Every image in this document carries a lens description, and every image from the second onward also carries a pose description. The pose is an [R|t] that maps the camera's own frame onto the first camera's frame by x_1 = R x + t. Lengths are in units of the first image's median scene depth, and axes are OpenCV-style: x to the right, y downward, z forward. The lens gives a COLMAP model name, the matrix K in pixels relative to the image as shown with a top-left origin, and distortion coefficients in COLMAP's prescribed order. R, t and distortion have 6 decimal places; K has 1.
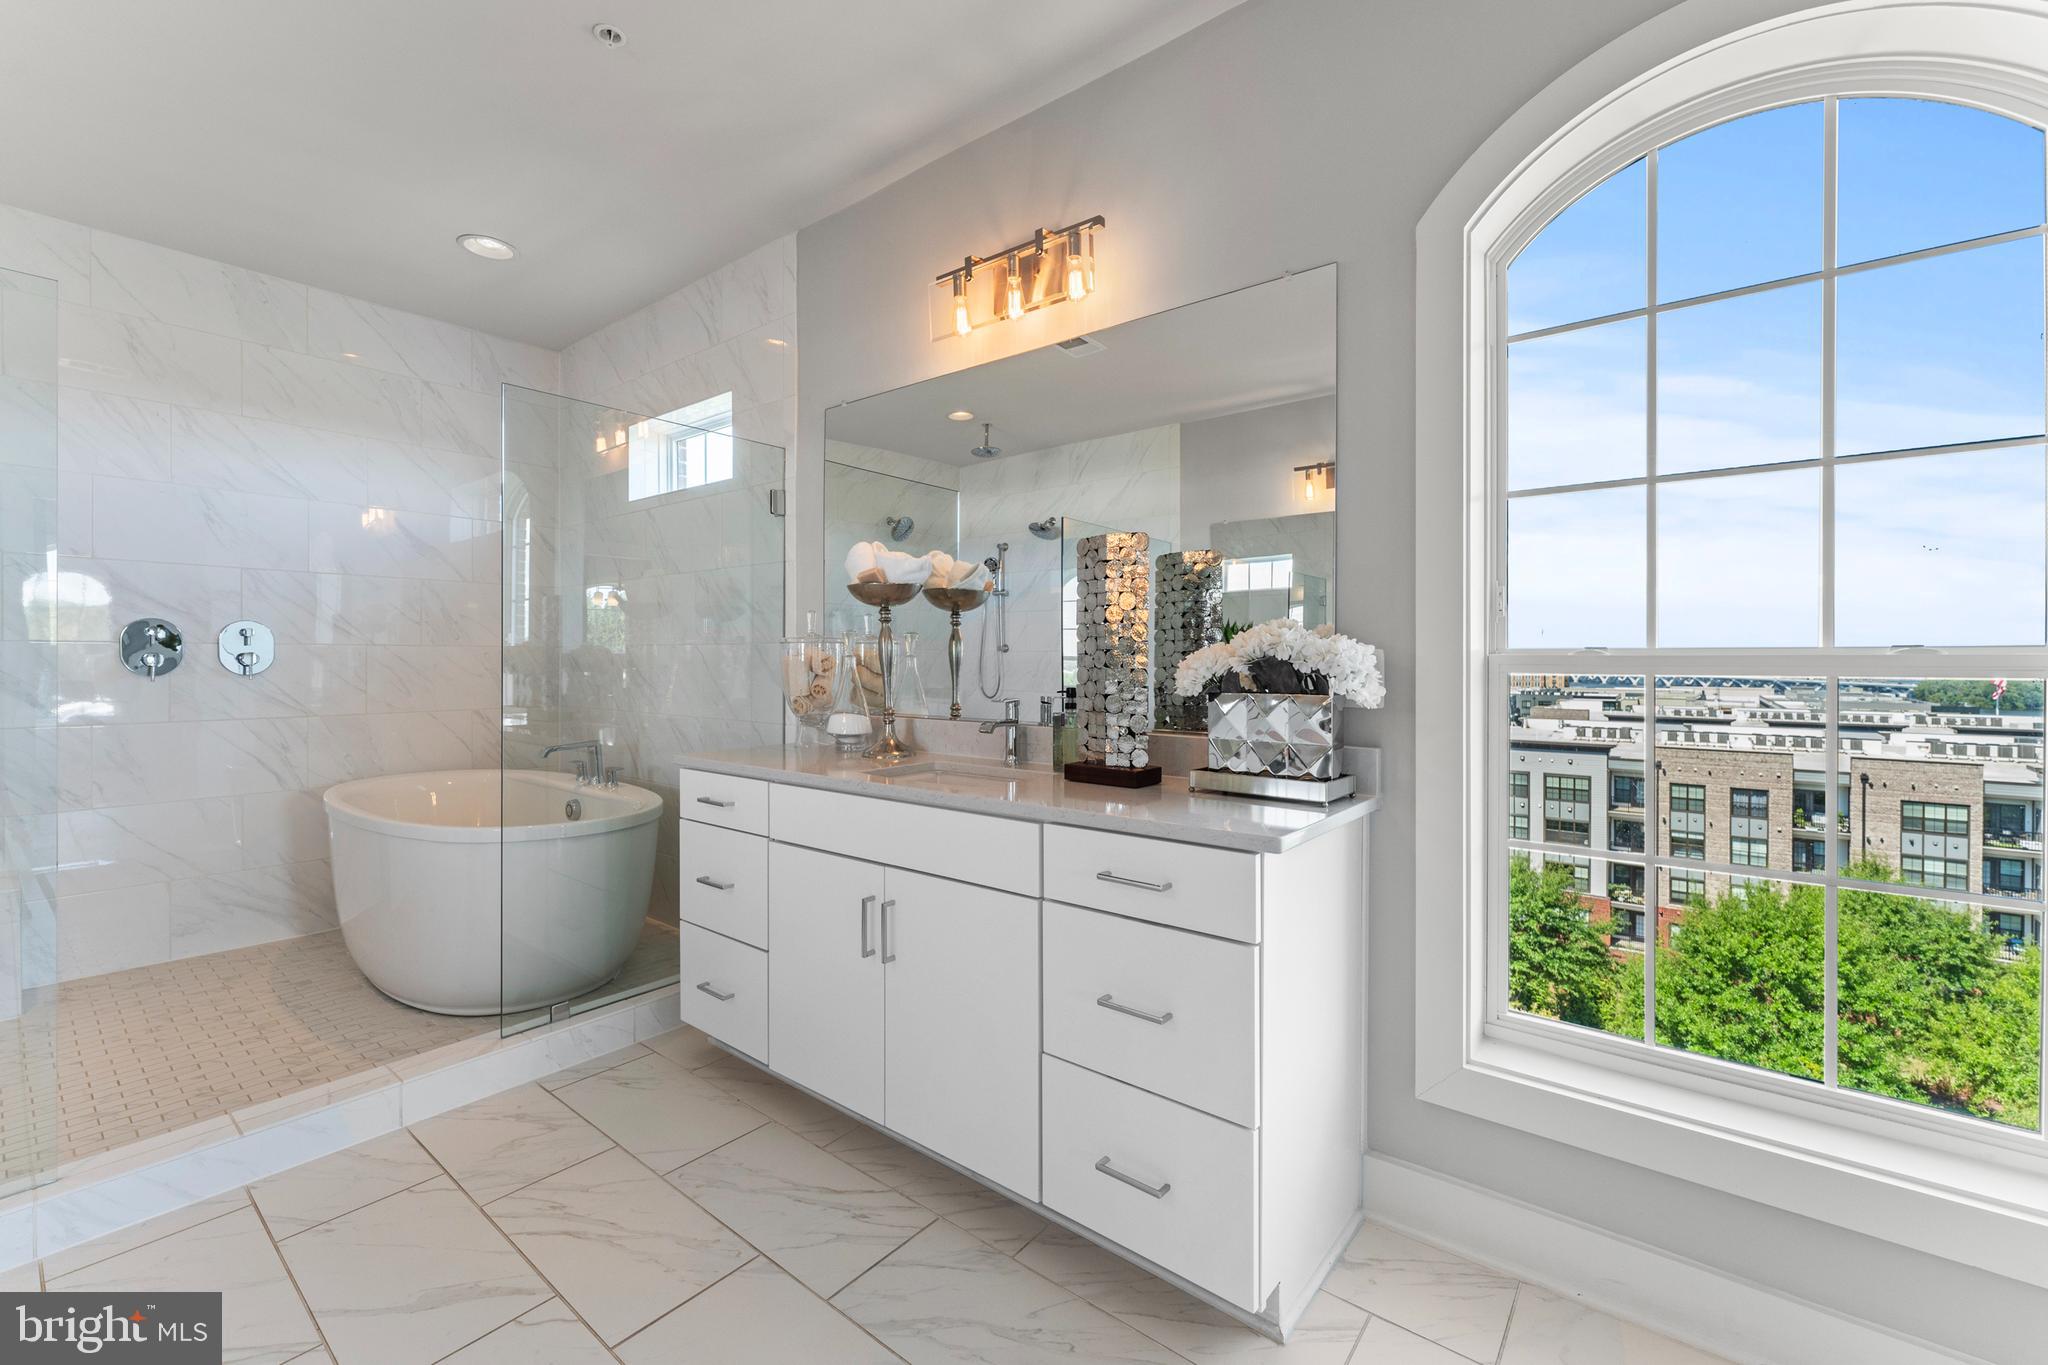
lens RADIAL K [[840.0, 0, 1024.4], [0, 840.0, 671.6], [0, 0, 1]] dist [-0.001355, 0.000291]
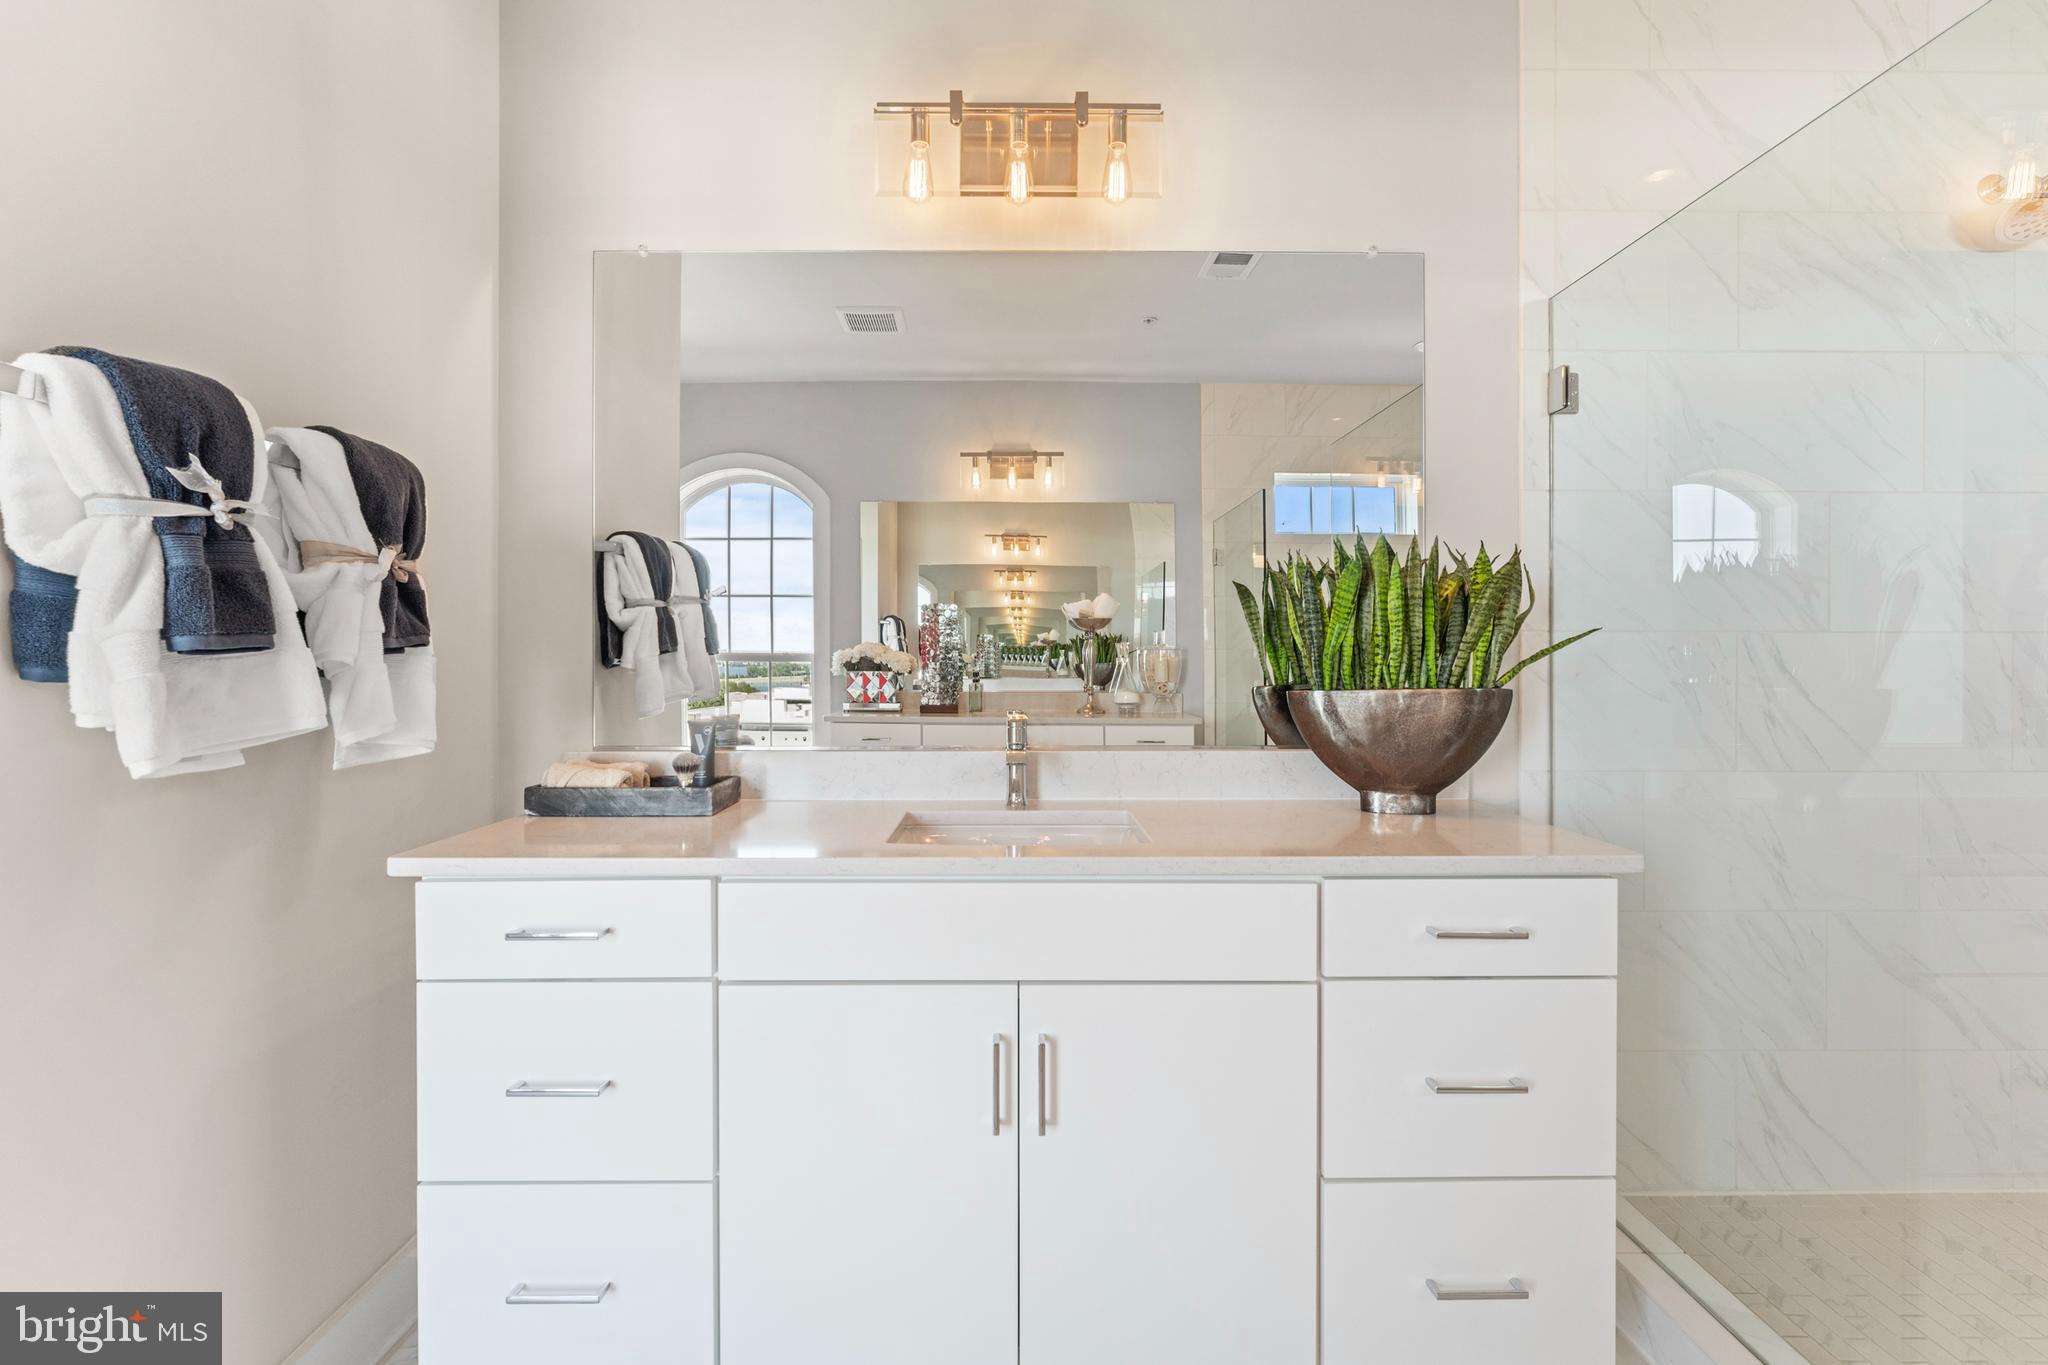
lens RADIAL K [[892.0, 0, 1023.2], [0, 892.0, 668.7], [0, 0, 1]] dist [0.003191, 0.000230]
pose [[0.777091, -0.007789, 0.629340, -0.504584], [0.008225, 0.999964, 0.002220, -0.011089], [-0.629335, 0.003451, 0.777127, 0.390668]]
